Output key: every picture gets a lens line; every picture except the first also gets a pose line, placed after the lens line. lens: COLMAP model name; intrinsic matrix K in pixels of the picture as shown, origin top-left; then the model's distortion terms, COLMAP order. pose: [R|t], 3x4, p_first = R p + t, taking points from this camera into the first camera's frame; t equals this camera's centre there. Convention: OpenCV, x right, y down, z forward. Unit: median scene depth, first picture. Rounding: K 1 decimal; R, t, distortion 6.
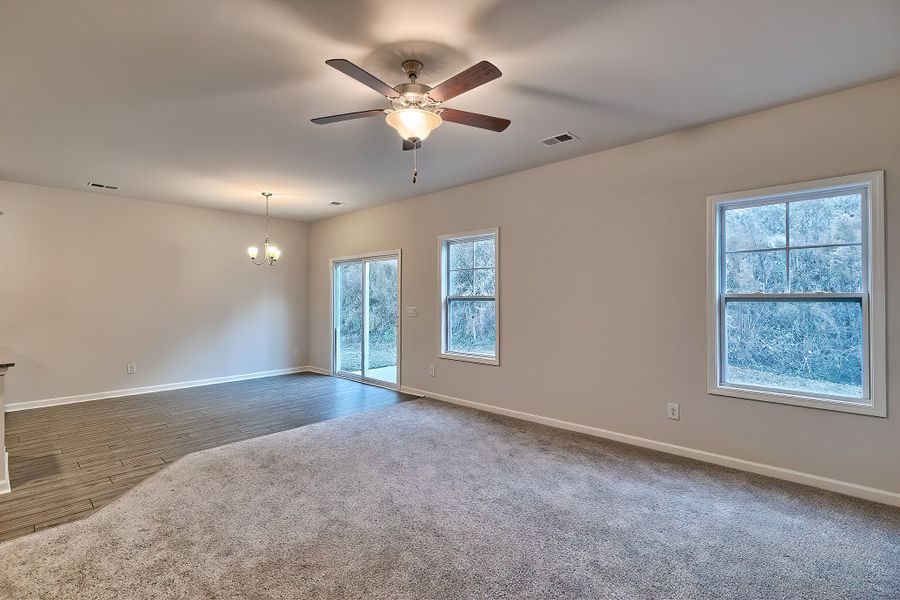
lens RADIAL K [[414.8, 0, 446.7], [0, 414.8, 296.4], [0, 0, 1]] dist [0.002878, 0.000617]
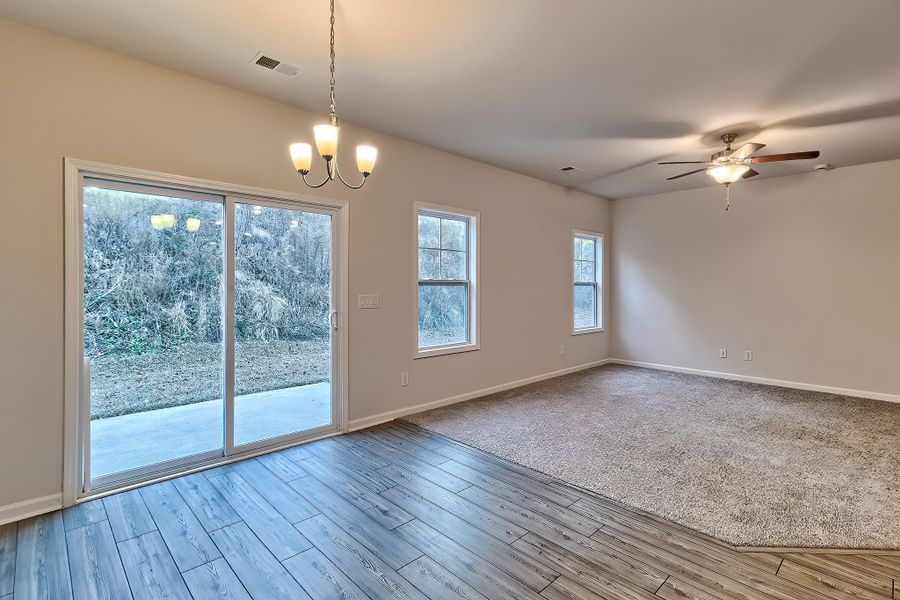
lens RADIAL K [[432.8, 0, 449.4], [0, 432.8, 284.0], [0, 0, 1]] dist [0.013546, -0.000326]
pose [[0.053387, 0.001884, 0.998572, -1.225179], [-0.012002, 0.999927, -0.001244, 0.013268], [-0.998502, -0.011918, 0.053405, 1.335030]]
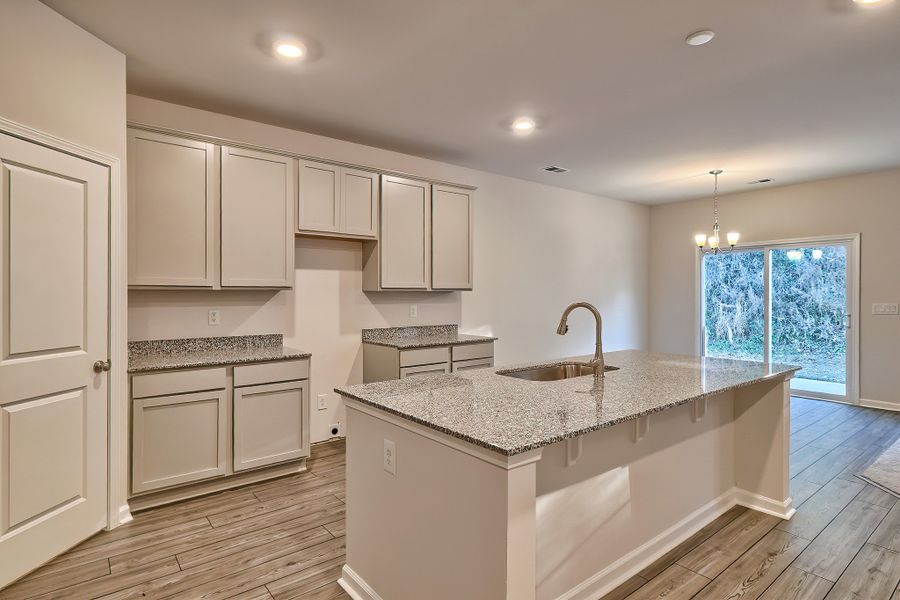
lens RADIAL K [[467.3, 0, 439.4], [0, 467.3, 295.5], [0, 0, 1]] dist [-0.000416, -0.001320]
pose [[0.987299, -0.000614, -0.158872, -1.297664], [0.002254, 0.999946, 0.010141, -0.002242], [0.158858, -0.010371, 0.987247, -0.084528]]
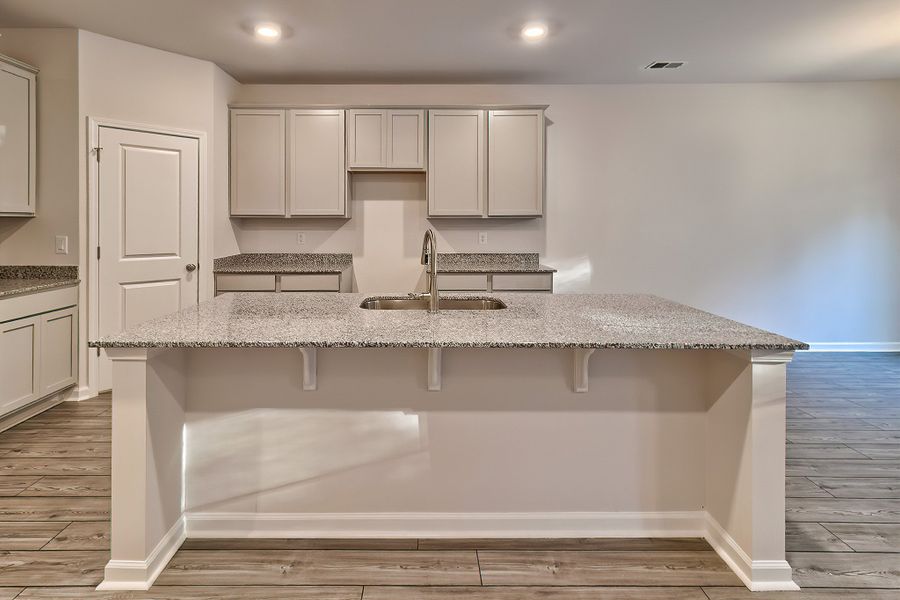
lens RADIAL K [[445.3, 0, 423.9], [0, 445.3, 226.7], [0, 0, 1]] dist [0.005046, 0.000409]
pose [[0.685979, 0.006066, -0.727596, -0.769280], [0.005778, 0.999888, 0.013784, 0.003966], [0.727598, -0.013659, 0.685868, 0.211775]]
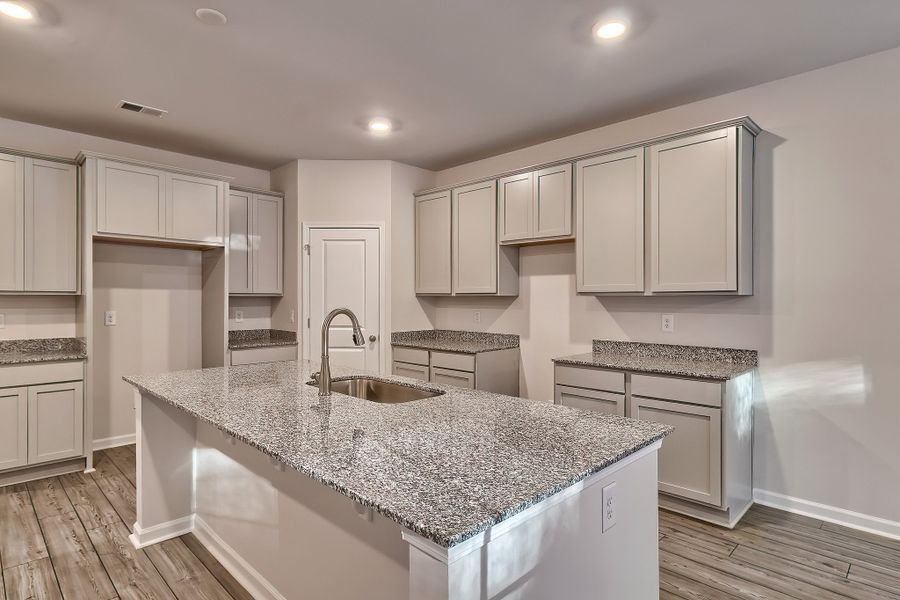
lens RADIAL K [[476.9, 0, 450.0], [0, 476.9, 300.0], [0, 0, 1]] dist [0.003249, 0.000908]
pose [[-0.026890, -0.000885, -0.999638, -0.589639], [0.004811, 0.999988, -0.001015, 0.006773], [0.999627, -0.004836, -0.026886, 0.788243]]
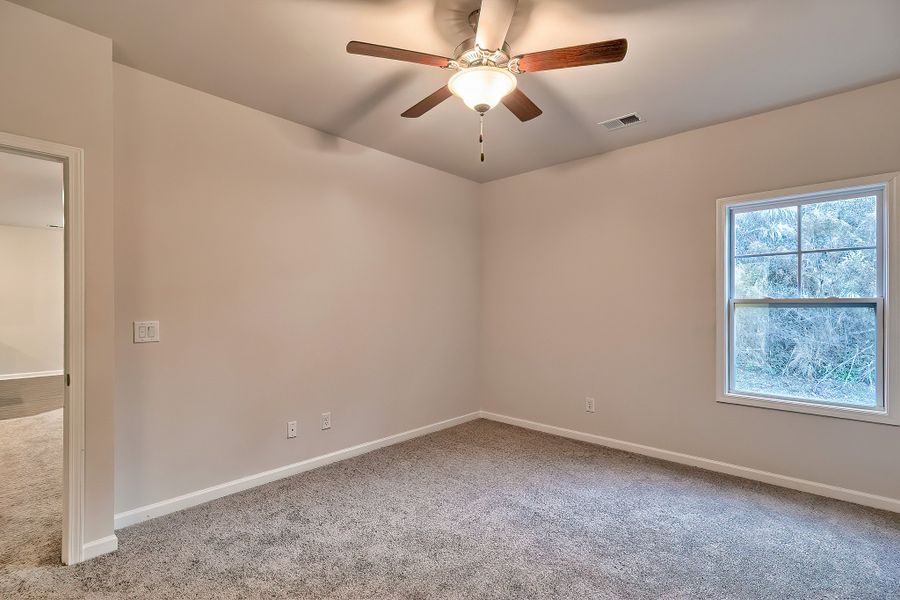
lens RADIAL K [[416.2, 0, 447.7], [0, 416.2, 309.0], [0, 0, 1]] dist [0.023630, 0.000111]
pose [[0.999475, -0.000196, 0.032393, -0.031444], [-0.000352, 0.999857, 0.016886, 0.000311], [-0.032392, -0.016888, 0.999333, 0.029991]]
